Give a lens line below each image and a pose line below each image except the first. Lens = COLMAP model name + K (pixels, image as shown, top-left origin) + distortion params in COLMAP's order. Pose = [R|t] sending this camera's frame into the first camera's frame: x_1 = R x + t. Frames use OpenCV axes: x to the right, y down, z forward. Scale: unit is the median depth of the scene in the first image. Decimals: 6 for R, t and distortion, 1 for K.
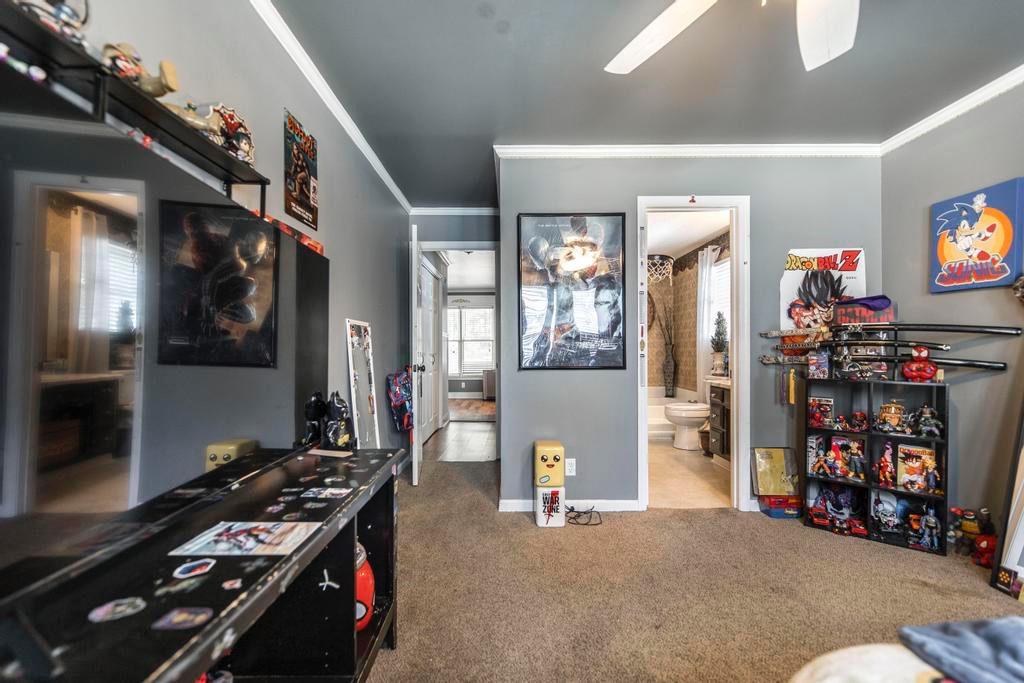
lens RADIAL K [[414.0, 0, 509.5], [0, 414.0, 345.0], [0, 0, 1]] dist [-0.002036, -0.000321]
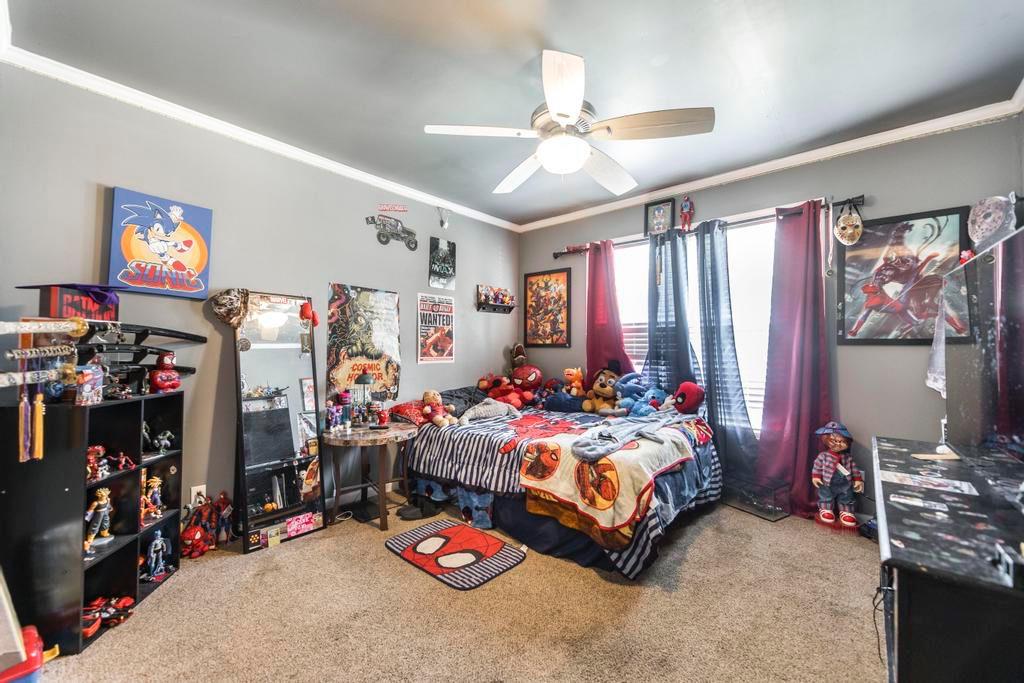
lens RADIAL K [[414.0, 0, 505.8], [0, 414.0, 341.6], [0, 0, 1]] dist [-0.002036, -0.000321]
pose [[-0.746355, 0.006314, 0.665519, -0.171427], [-0.015784, 0.999506, -0.027184, -0.008742], [-0.665361, -0.030794, -0.745886, 1.219231]]
